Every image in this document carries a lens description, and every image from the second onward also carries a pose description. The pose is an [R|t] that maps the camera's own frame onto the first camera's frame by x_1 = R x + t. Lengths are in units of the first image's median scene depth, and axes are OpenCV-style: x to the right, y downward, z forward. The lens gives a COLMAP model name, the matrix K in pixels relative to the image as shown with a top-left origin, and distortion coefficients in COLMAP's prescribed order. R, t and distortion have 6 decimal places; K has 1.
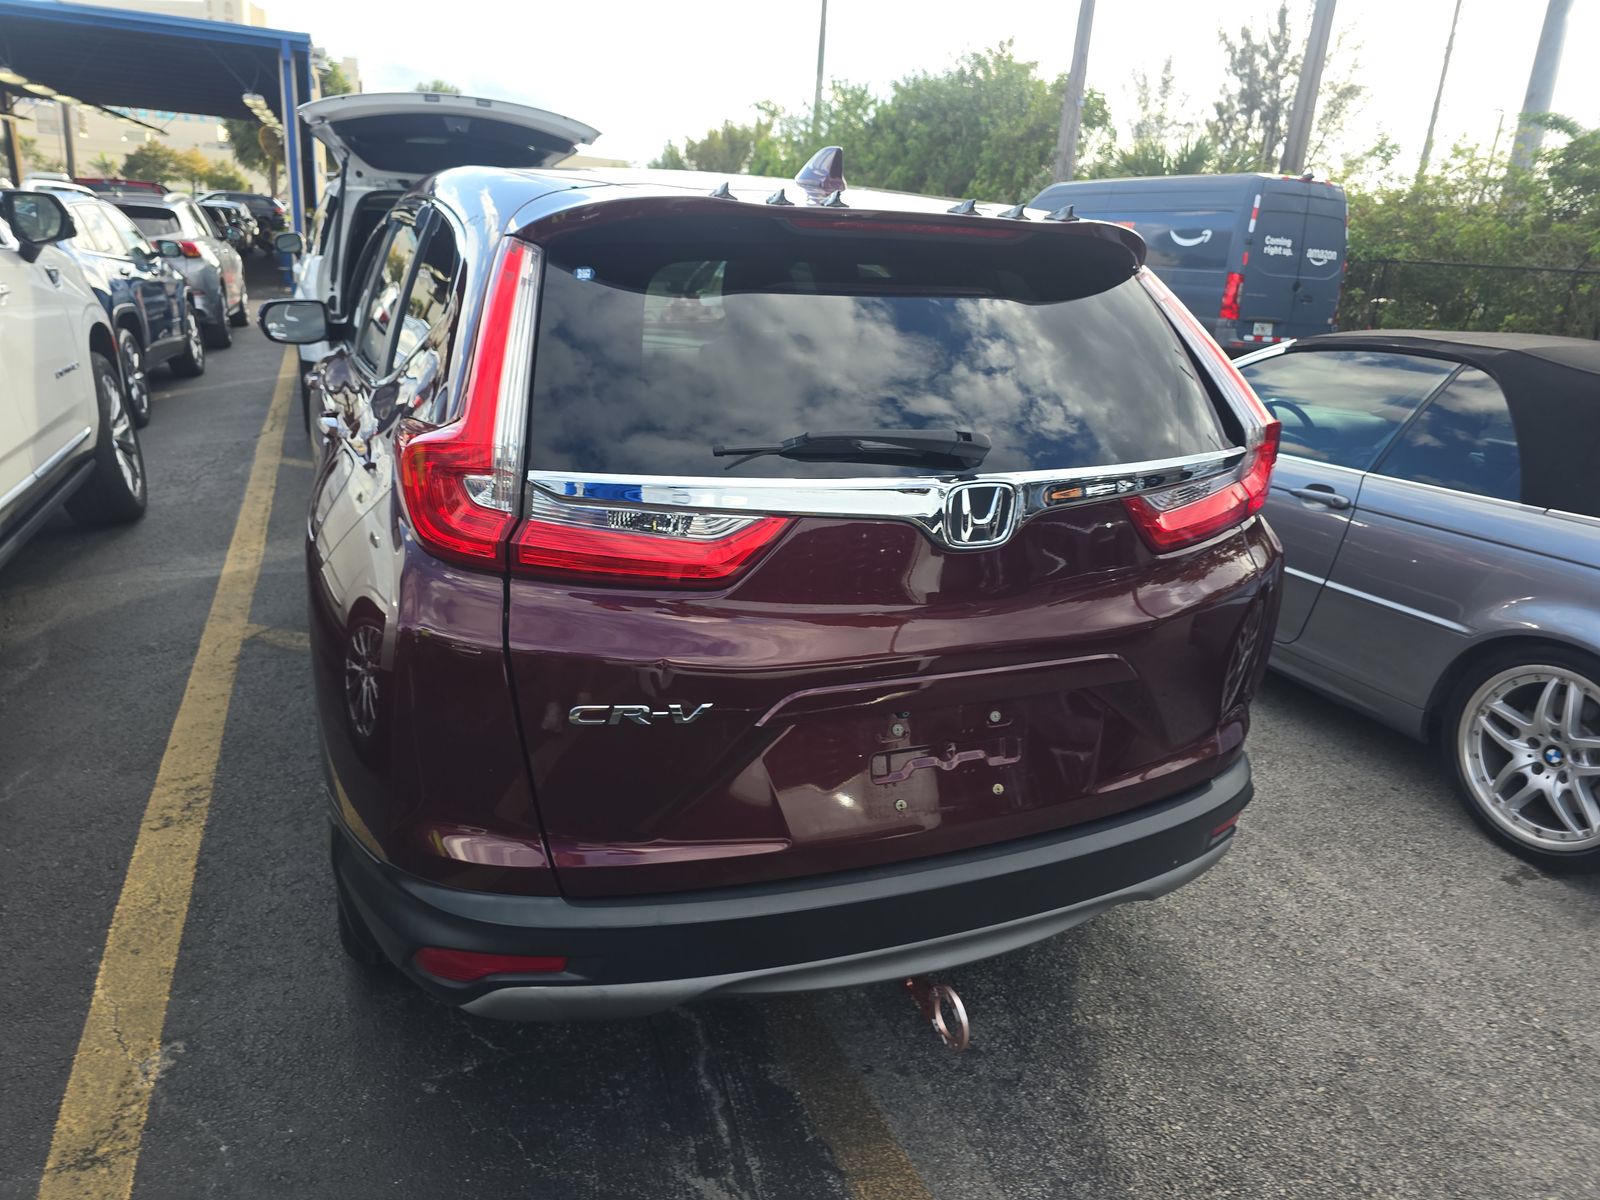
lens RADIAL K [[1068.6, 0, 800.0], [0, 1068.6, 600.0], [0, 0, 1]] dist [0.044674, -0.047380]
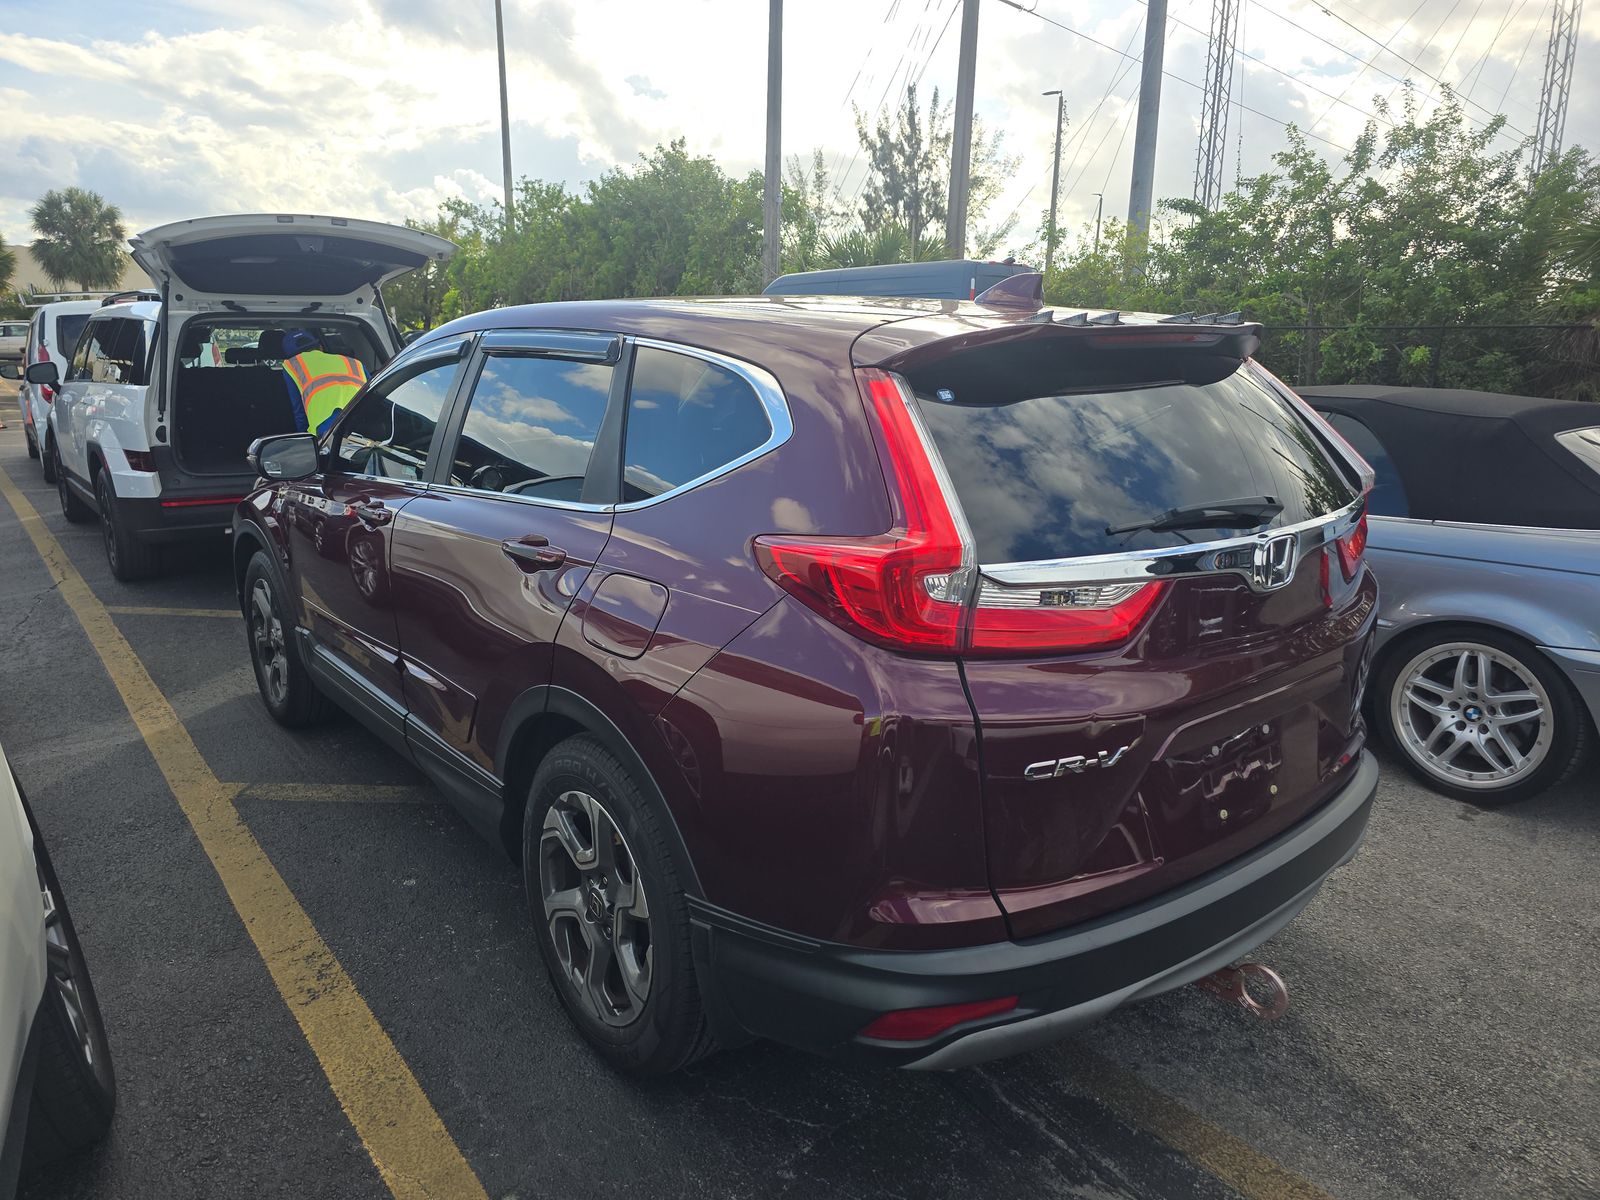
lens RADIAL K [[1076.6, 0, 745.6], [0, 1076.6, 607.4], [0, 0, 1]] dist [0.056847, -0.051188]
pose [[0.960183, -0.117455, 0.253484, -0.272474], [0.134525, 0.989595, -0.051034, -0.017303], [-0.244852, 0.083102, 0.965993, -0.020219]]
